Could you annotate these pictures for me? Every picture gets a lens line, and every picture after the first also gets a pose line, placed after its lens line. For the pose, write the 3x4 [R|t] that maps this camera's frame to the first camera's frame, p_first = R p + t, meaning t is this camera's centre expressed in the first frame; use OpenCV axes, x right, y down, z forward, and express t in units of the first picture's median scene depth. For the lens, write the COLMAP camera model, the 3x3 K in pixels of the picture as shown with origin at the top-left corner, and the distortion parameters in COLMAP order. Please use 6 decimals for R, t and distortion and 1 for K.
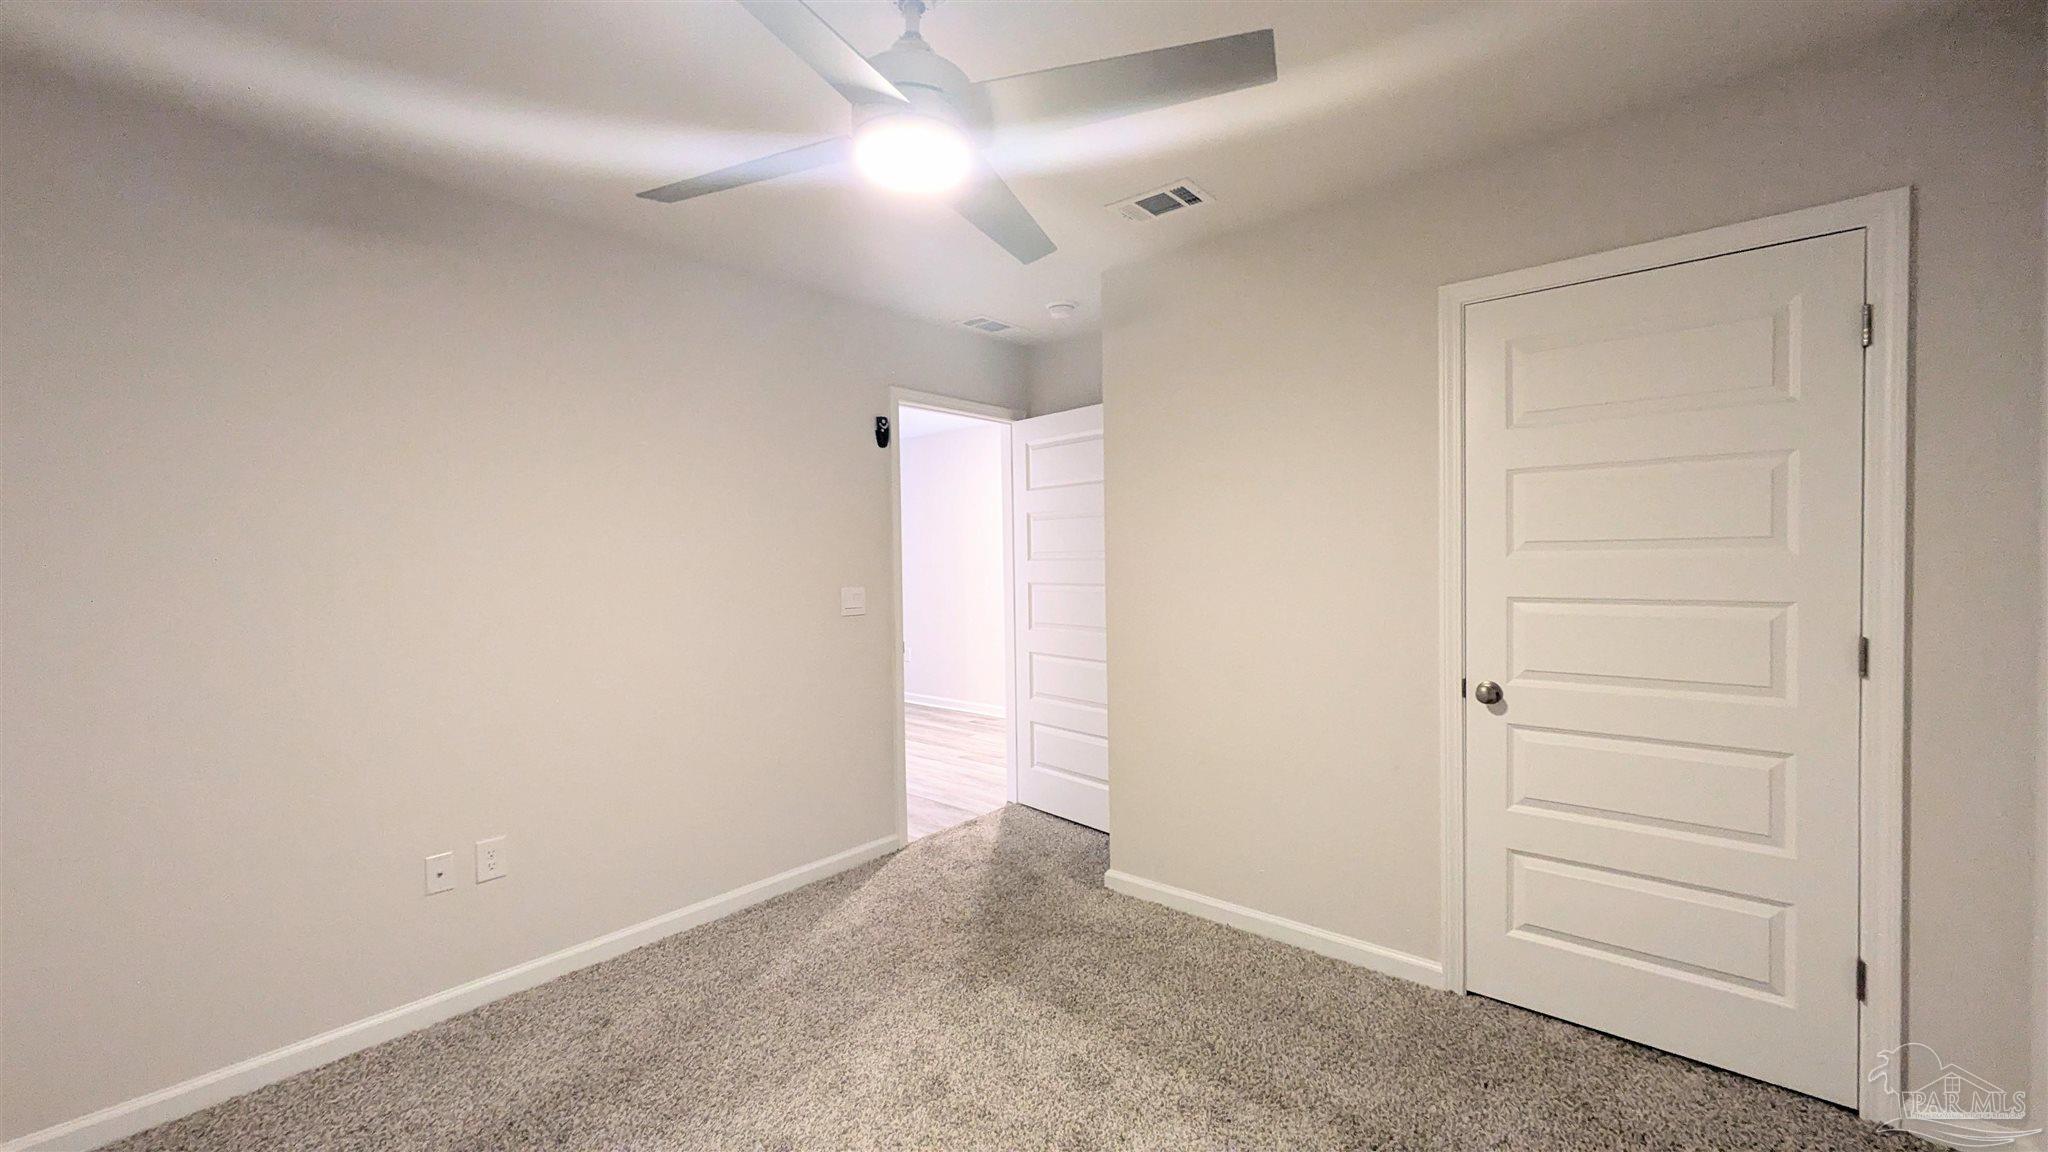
lens RADIAL K [[826.7, 0, 1030.1], [0, 826.7, 580.4], [0, 0, 1]] dist [0.001896, 0.000378]
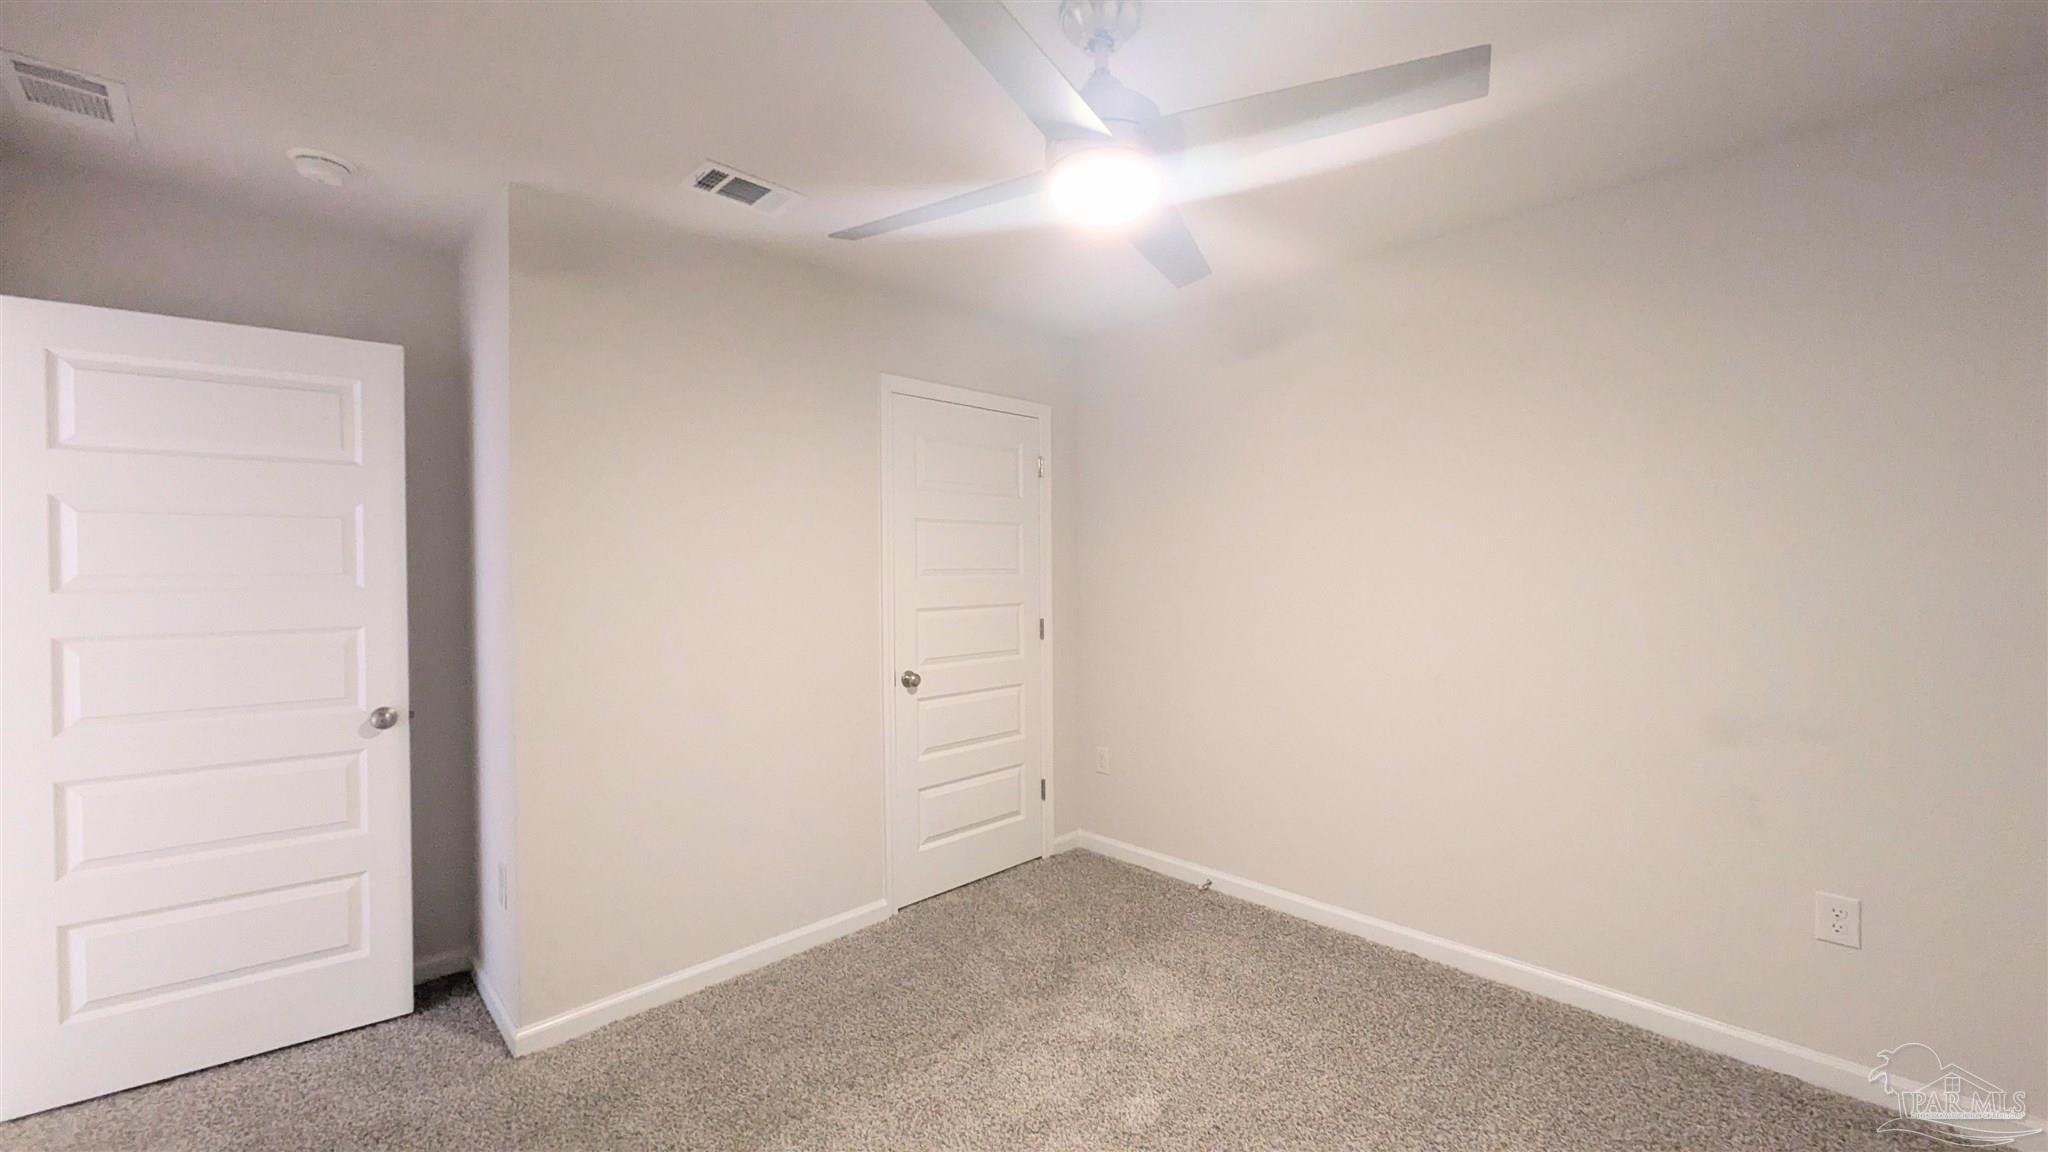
lens RADIAL K [[826.7, 0, 1030.1], [0, 826.7, 580.4], [0, 0, 1]] dist [0.001896, 0.000378]
pose [[0.048708, 0.012231, 0.998738, -0.815898], [0.041469, 0.999038, -0.014257, 0.000016], [-0.997952, 0.042111, 0.048154, 0.731186]]
